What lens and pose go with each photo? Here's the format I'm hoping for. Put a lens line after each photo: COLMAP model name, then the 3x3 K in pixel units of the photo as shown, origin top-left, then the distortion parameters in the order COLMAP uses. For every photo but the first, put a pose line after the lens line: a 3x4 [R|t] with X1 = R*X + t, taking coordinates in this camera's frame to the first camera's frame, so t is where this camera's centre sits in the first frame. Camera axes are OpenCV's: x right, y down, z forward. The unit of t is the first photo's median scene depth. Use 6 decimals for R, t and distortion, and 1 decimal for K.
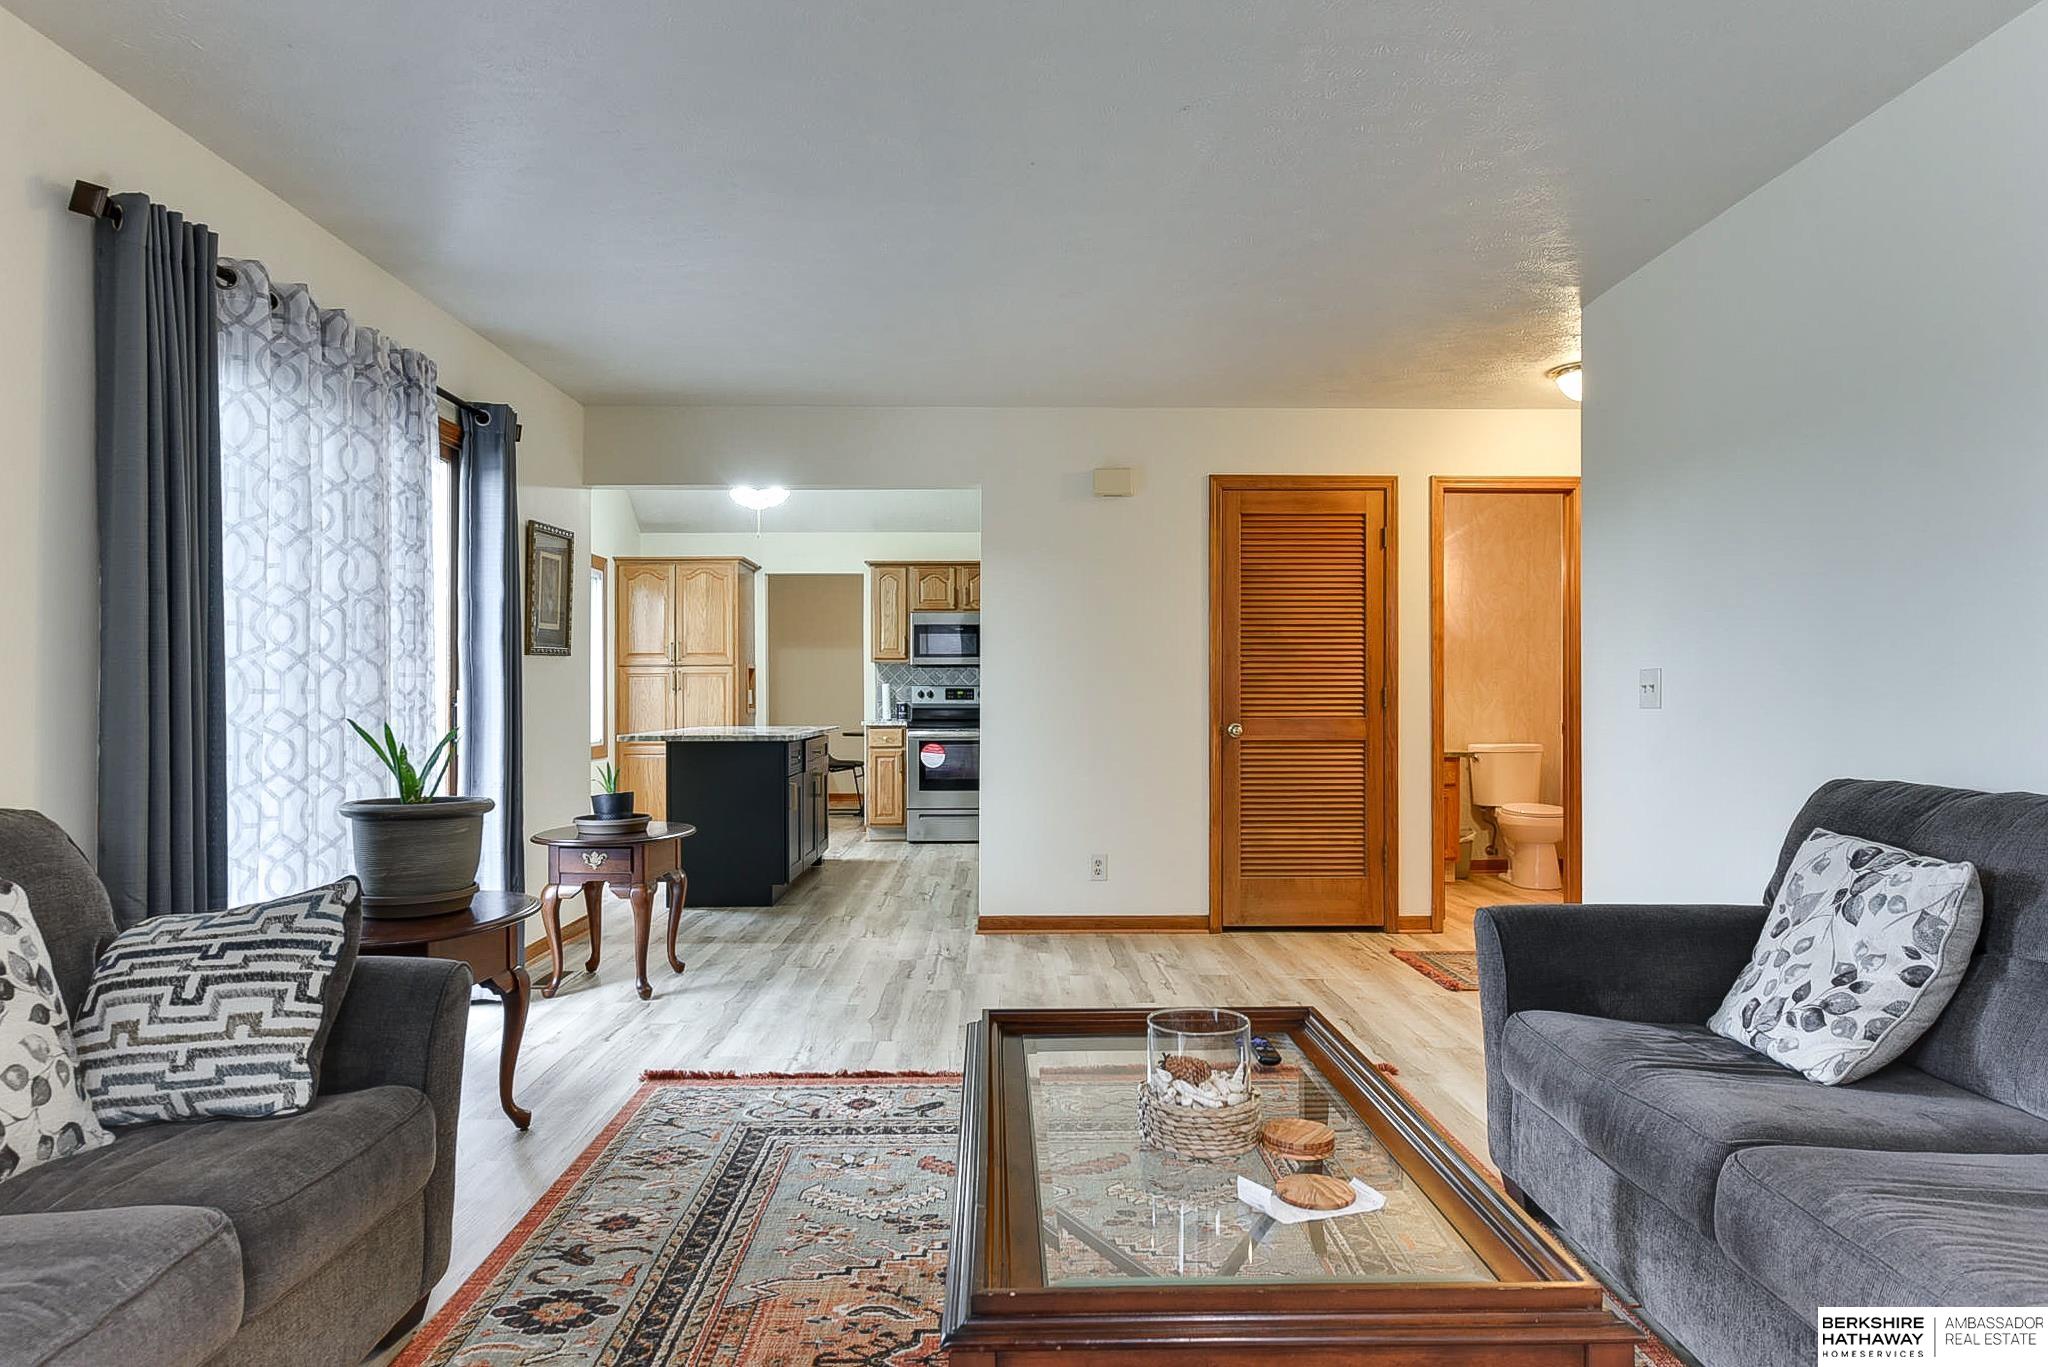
lens RADIAL K [[1239.3, 0, 1037.2], [0, 1239.3, 697.0], [0, 0, 1]] dist [-0.001531, -0.000356]
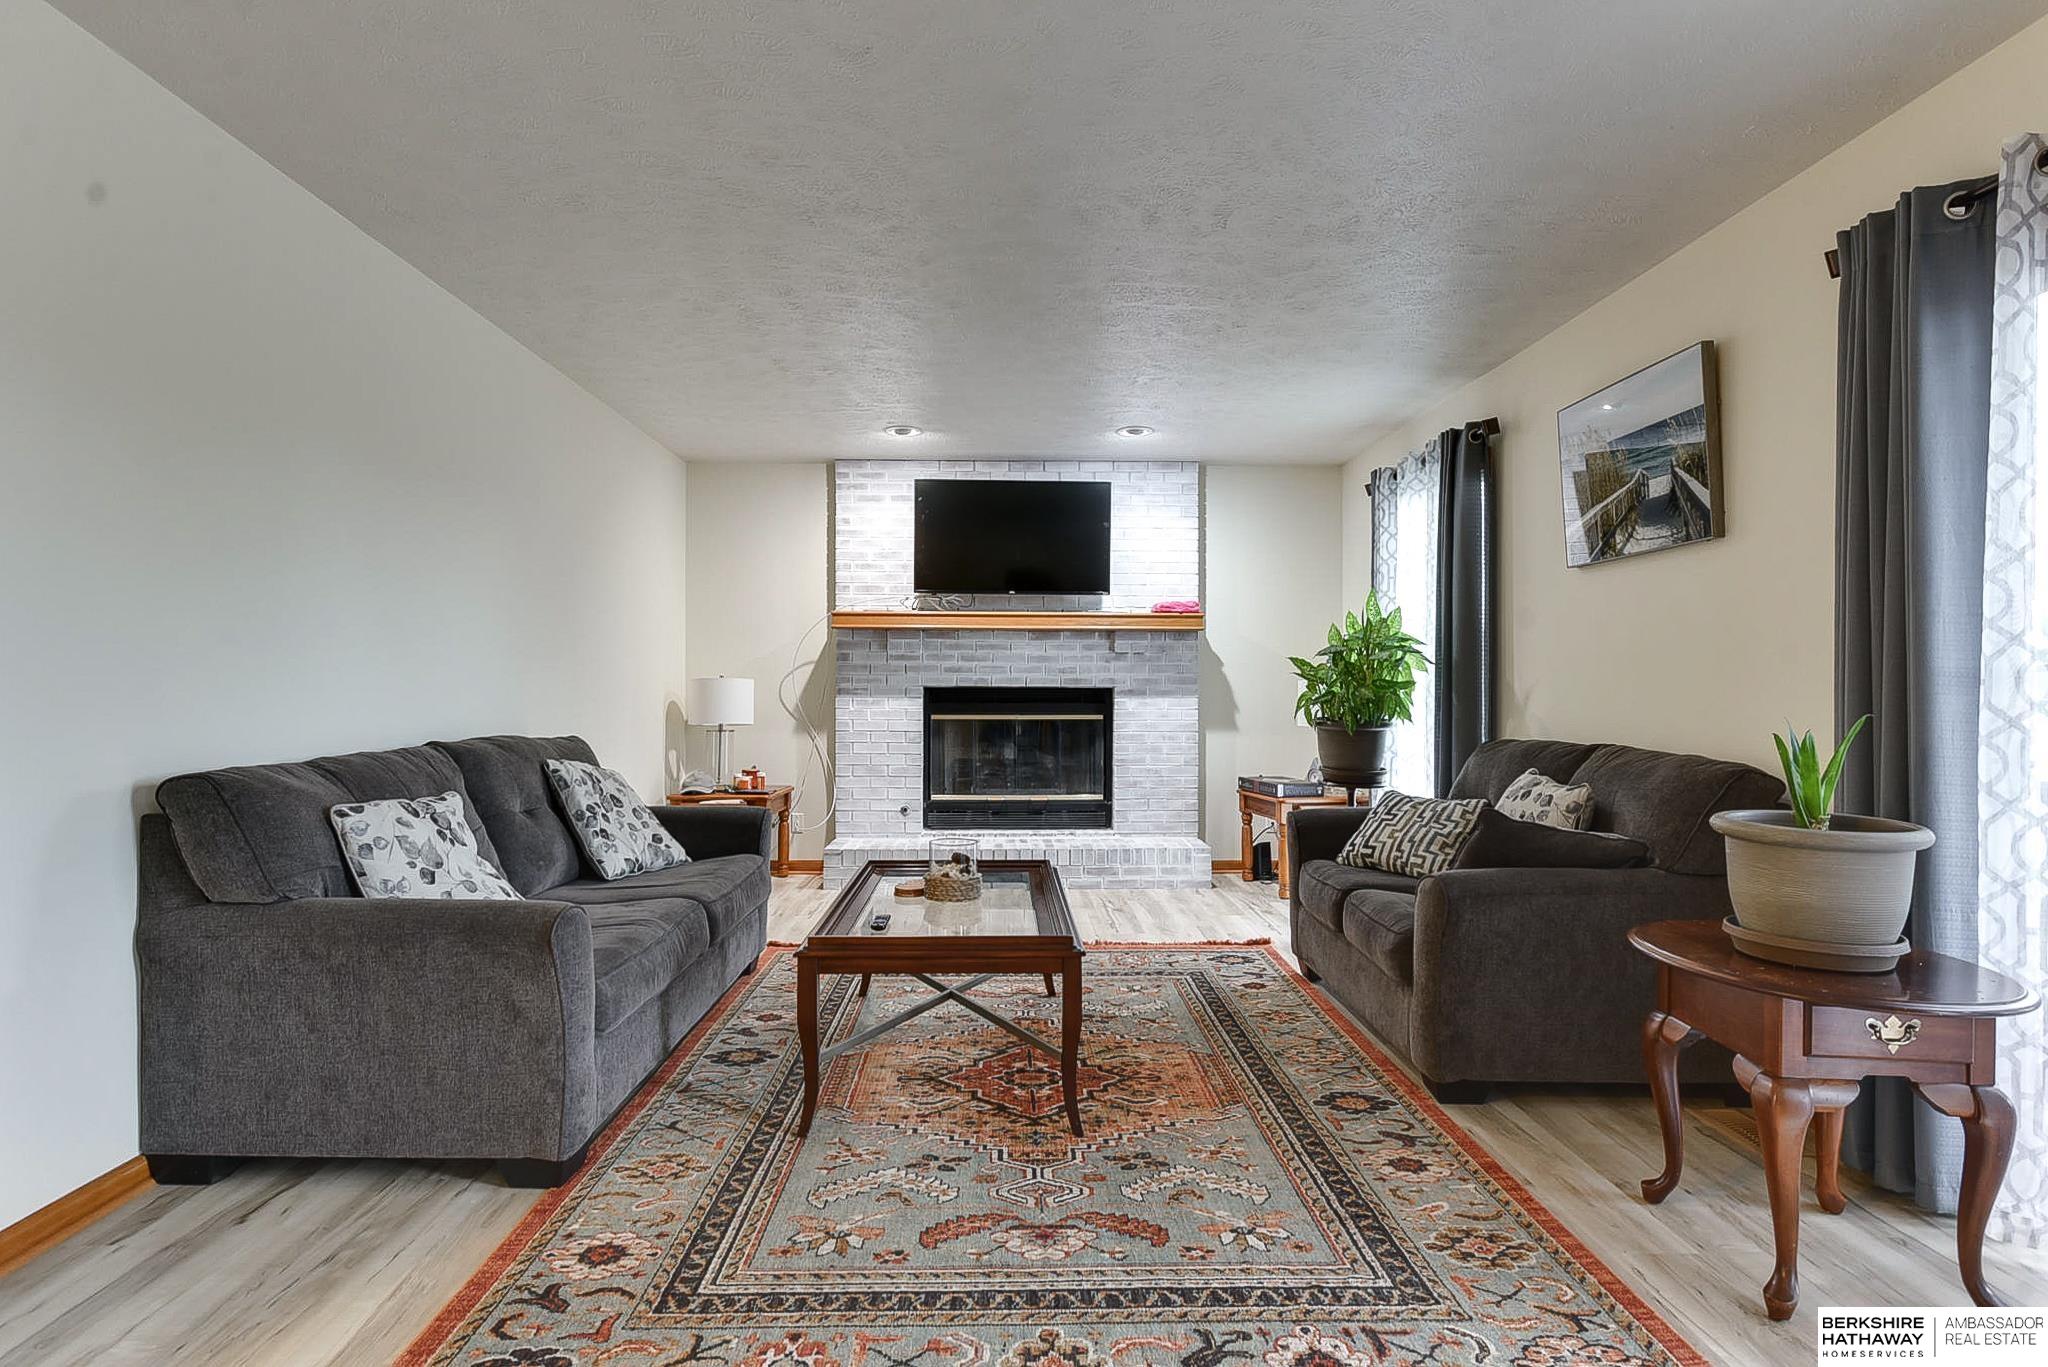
lens RADIAL K [[1051.9, 0, 1011.6], [0, 1051.9, 689.8], [0, 0, 1]] dist [0.004546, -0.000817]
pose [[-0.999820, 0.000281, 0.018979, -0.000820], [0.000352, 0.999993, 0.003696, -0.000951], [-0.018978, 0.003702, -0.999813, 0.760455]]
